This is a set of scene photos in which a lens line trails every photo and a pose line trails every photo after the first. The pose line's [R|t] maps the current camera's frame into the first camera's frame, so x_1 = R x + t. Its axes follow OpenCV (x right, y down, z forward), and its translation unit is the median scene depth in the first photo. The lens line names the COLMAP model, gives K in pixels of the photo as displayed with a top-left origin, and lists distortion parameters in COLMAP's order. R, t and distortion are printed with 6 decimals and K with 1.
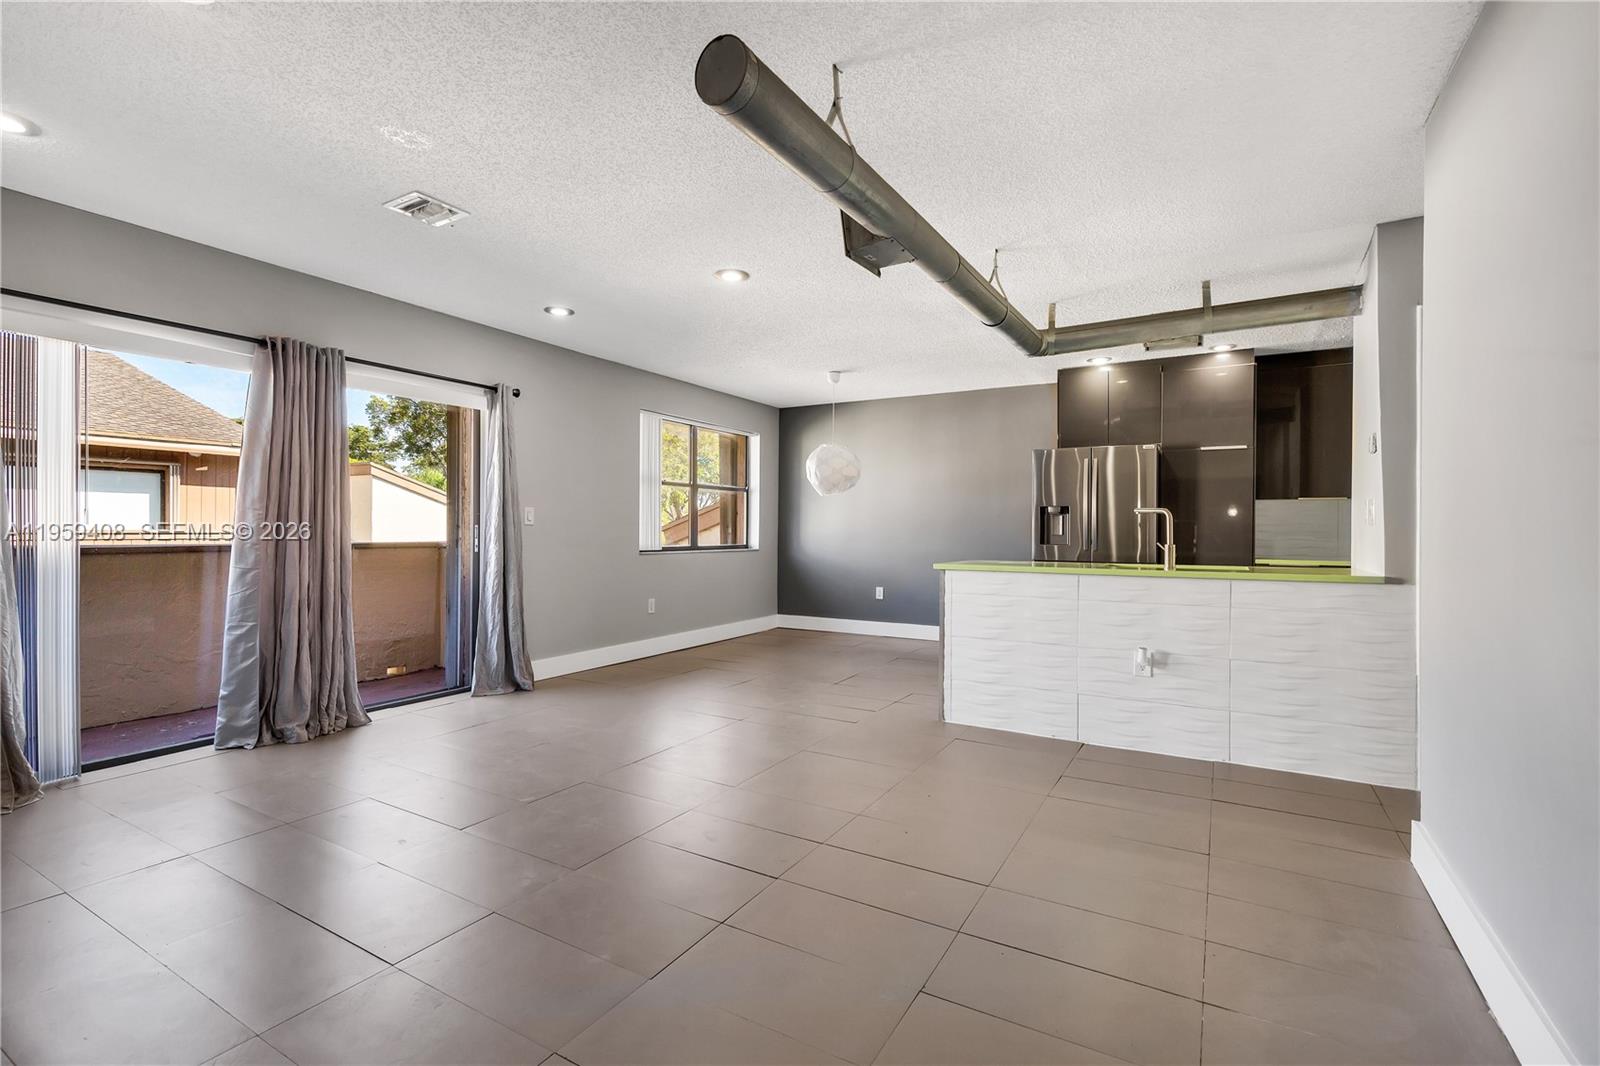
lens RADIAL K [[726.6, 0, 797.2], [0, 726.6, 527.6], [0, 0, 1]] dist [0.008529, -0.001686]
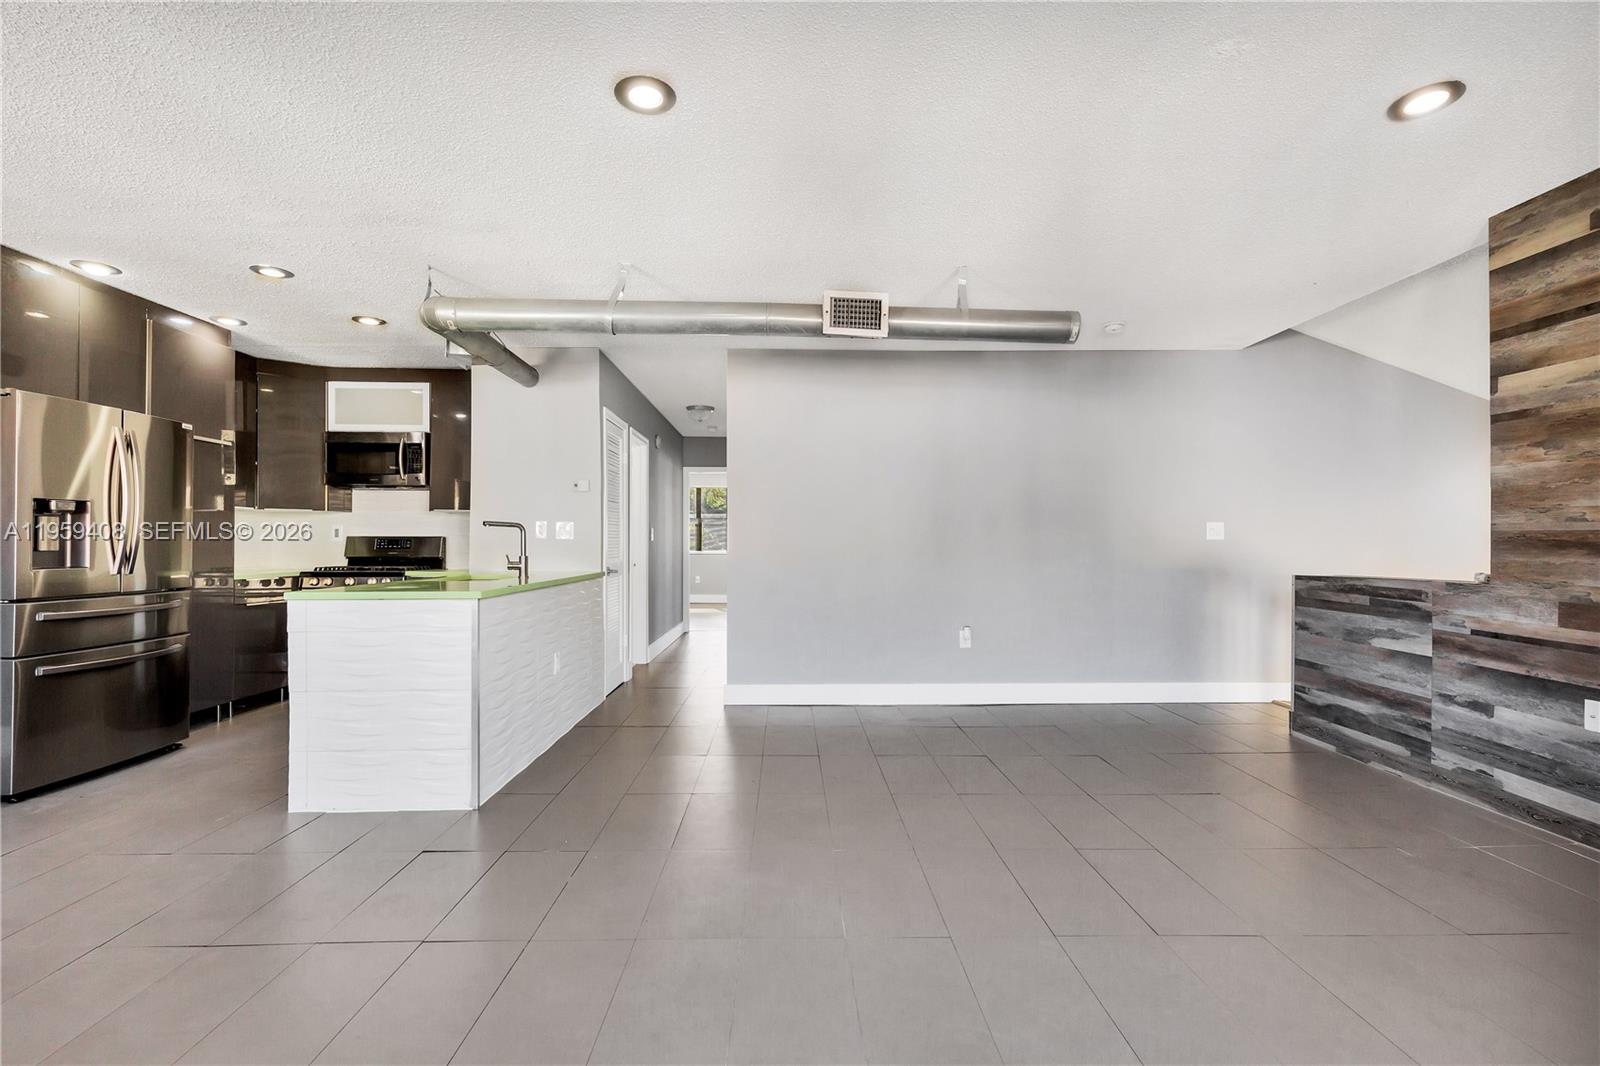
lens RADIAL K [[726.6, 0, 800.2], [0, 726.6, 537.1], [0, 0, 1]] dist [0.008529, -0.001686]
pose [[-0.525618, -0.001317, 0.850720, -0.570841], [-0.007429, 0.999968, -0.003042, -0.004218], [-0.850688, -0.007918, -0.525611, 1.077226]]
